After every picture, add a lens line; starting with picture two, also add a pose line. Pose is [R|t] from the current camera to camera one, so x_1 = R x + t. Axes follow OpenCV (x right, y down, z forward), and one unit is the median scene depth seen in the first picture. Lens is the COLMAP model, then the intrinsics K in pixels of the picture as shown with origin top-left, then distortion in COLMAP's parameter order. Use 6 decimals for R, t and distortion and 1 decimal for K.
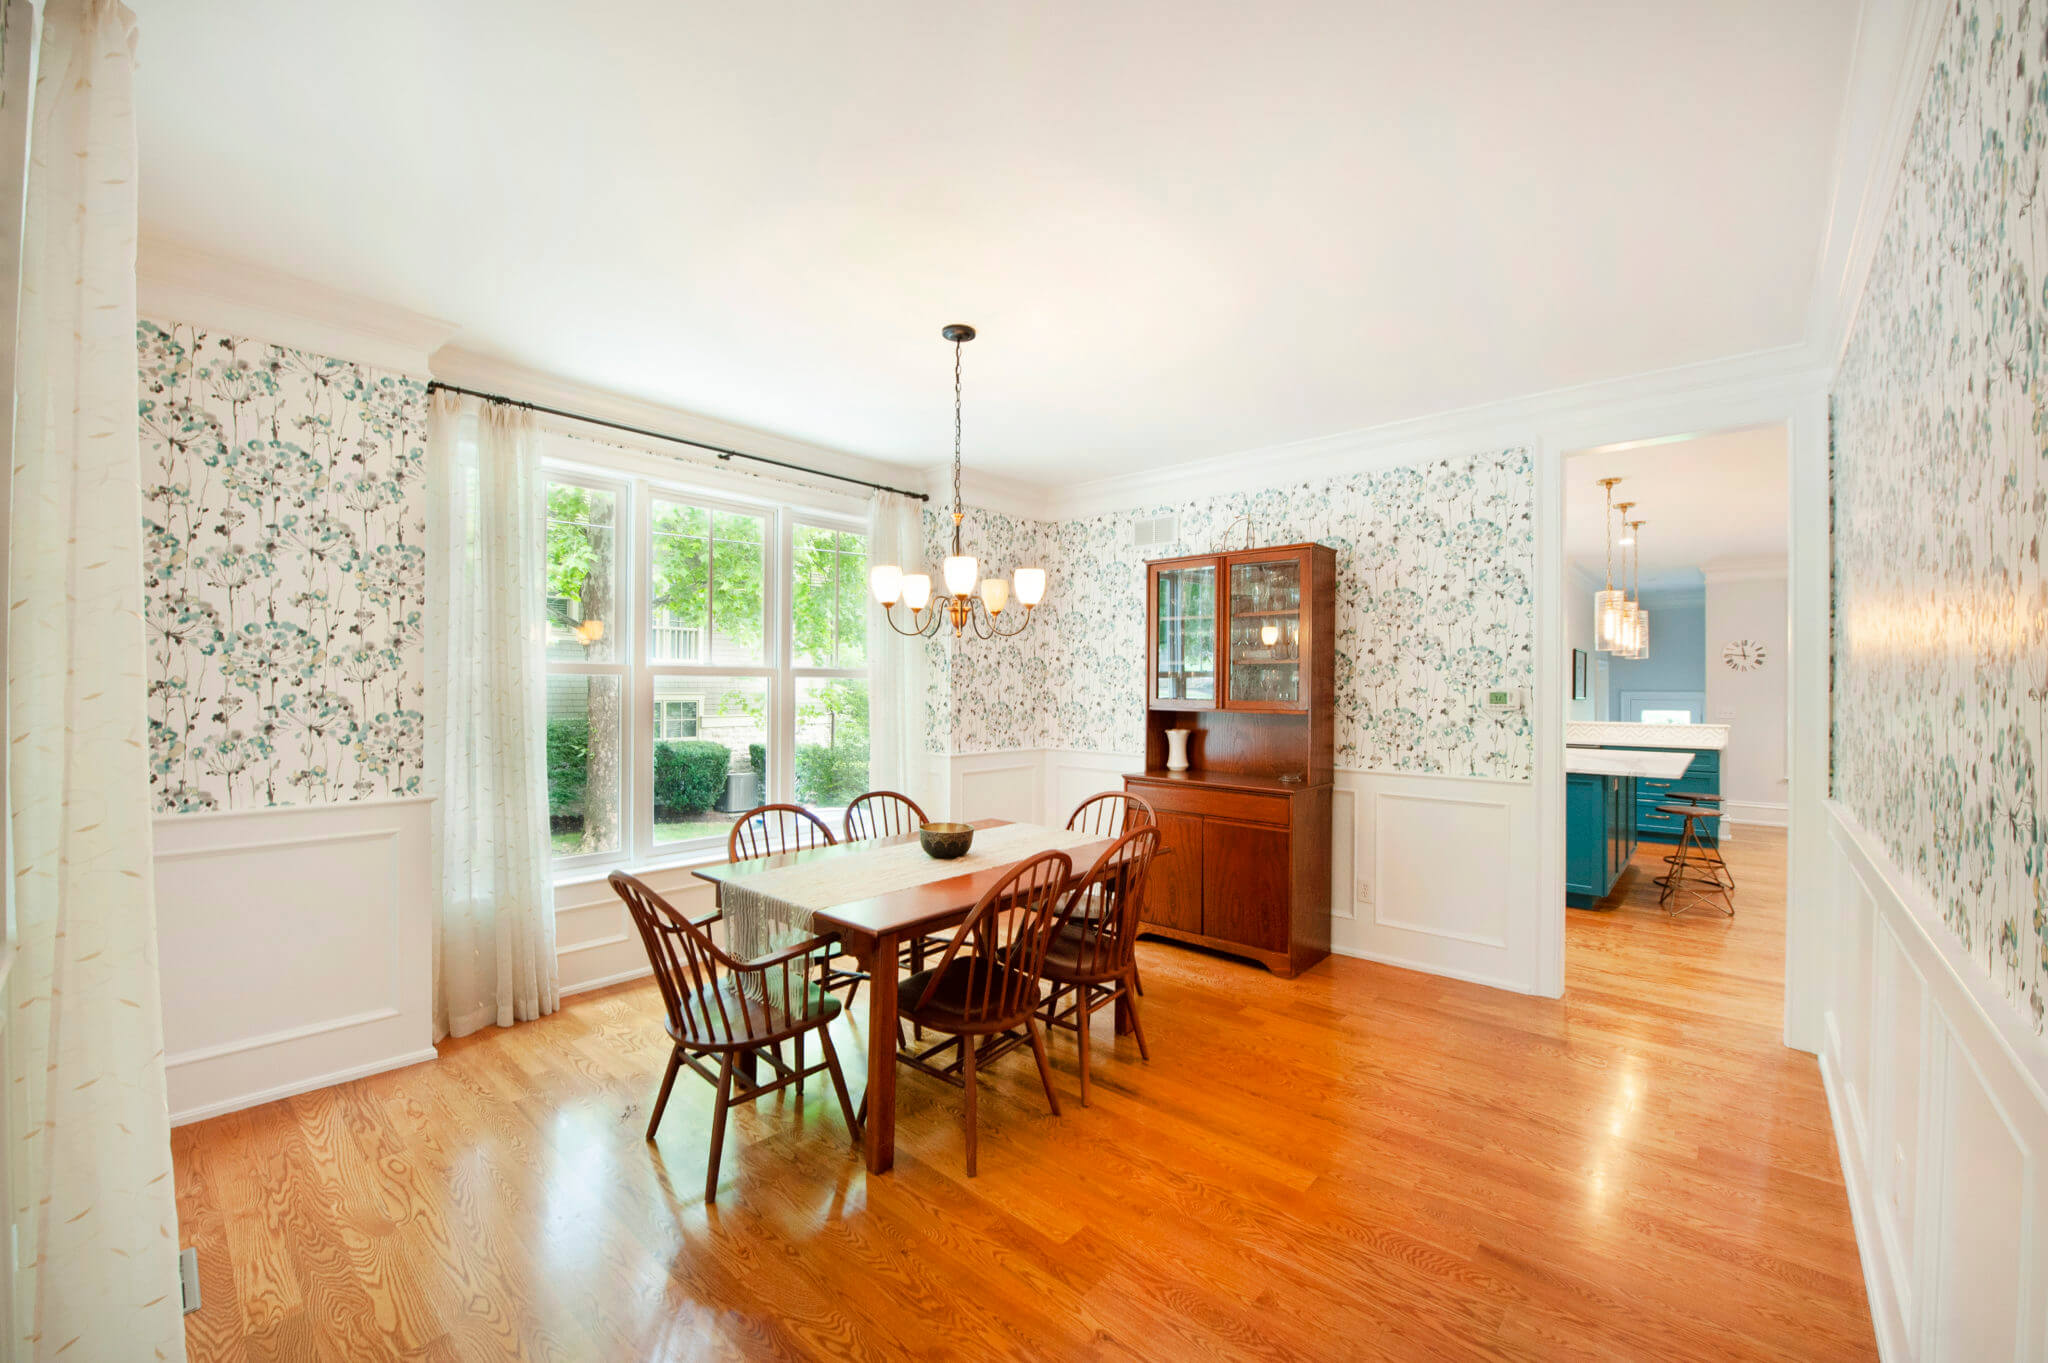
lens RADIAL K [[804.9, 0, 1027.5], [0, 804.9, 685.0], [0, 0, 1]] dist [-0.021986, -0.000928]
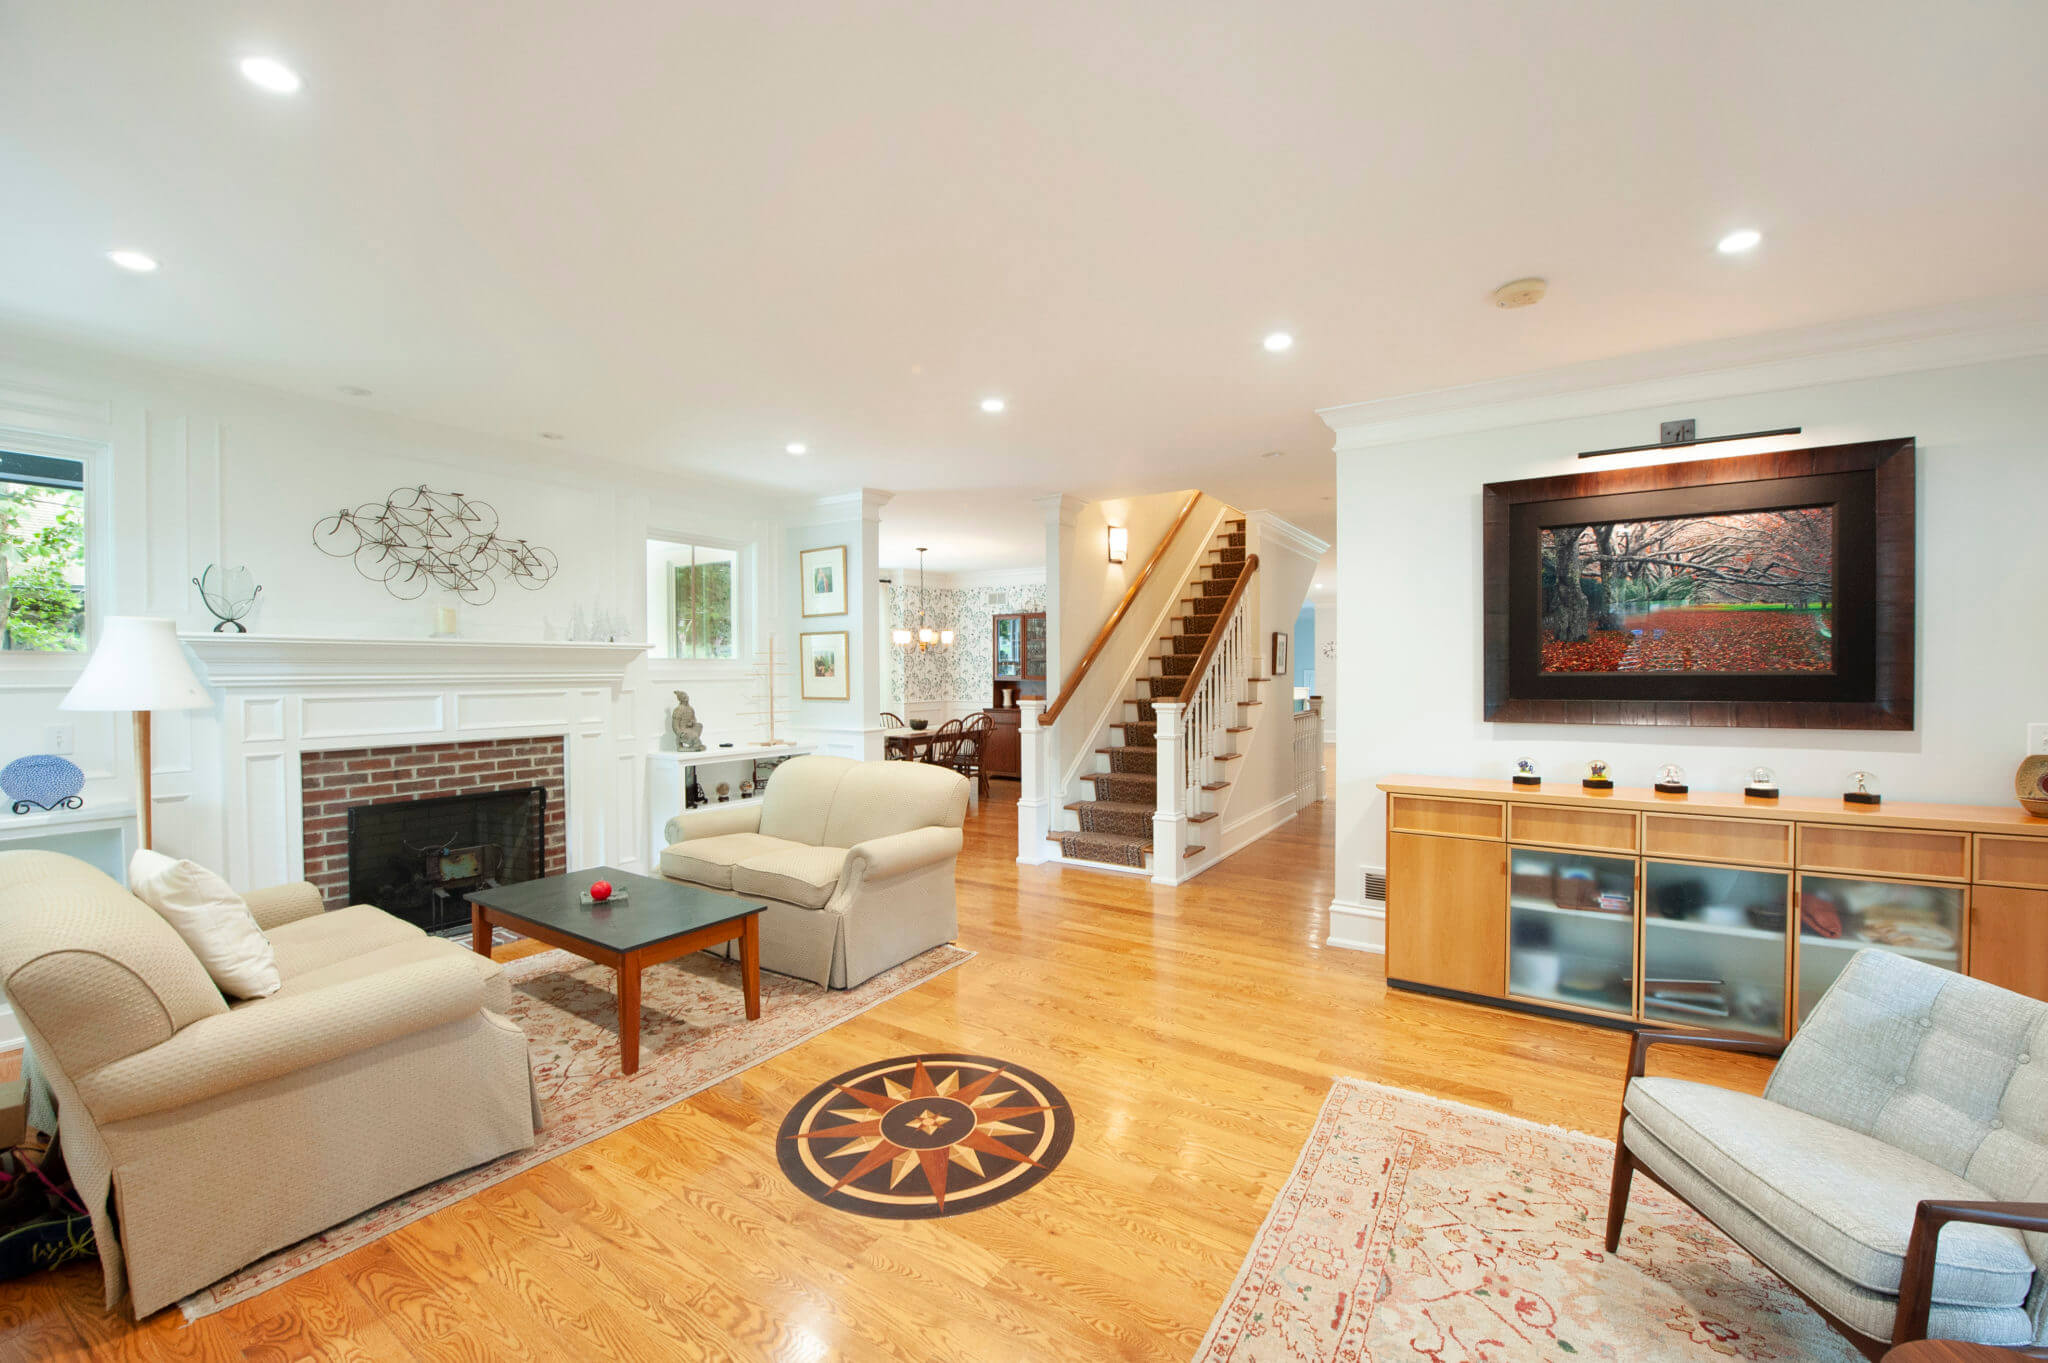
lens RADIAL K [[804.9, 0, 1021.4], [0, 804.9, 682.9], [0, 0, 1]] dist [-0.021986, -0.000928]
pose [[0.990002, -0.009882, 0.140710, -0.090786], [0.007458, 0.999815, 0.017740, -0.001660], [-0.140859, -0.016513, 0.989892, -1.231740]]
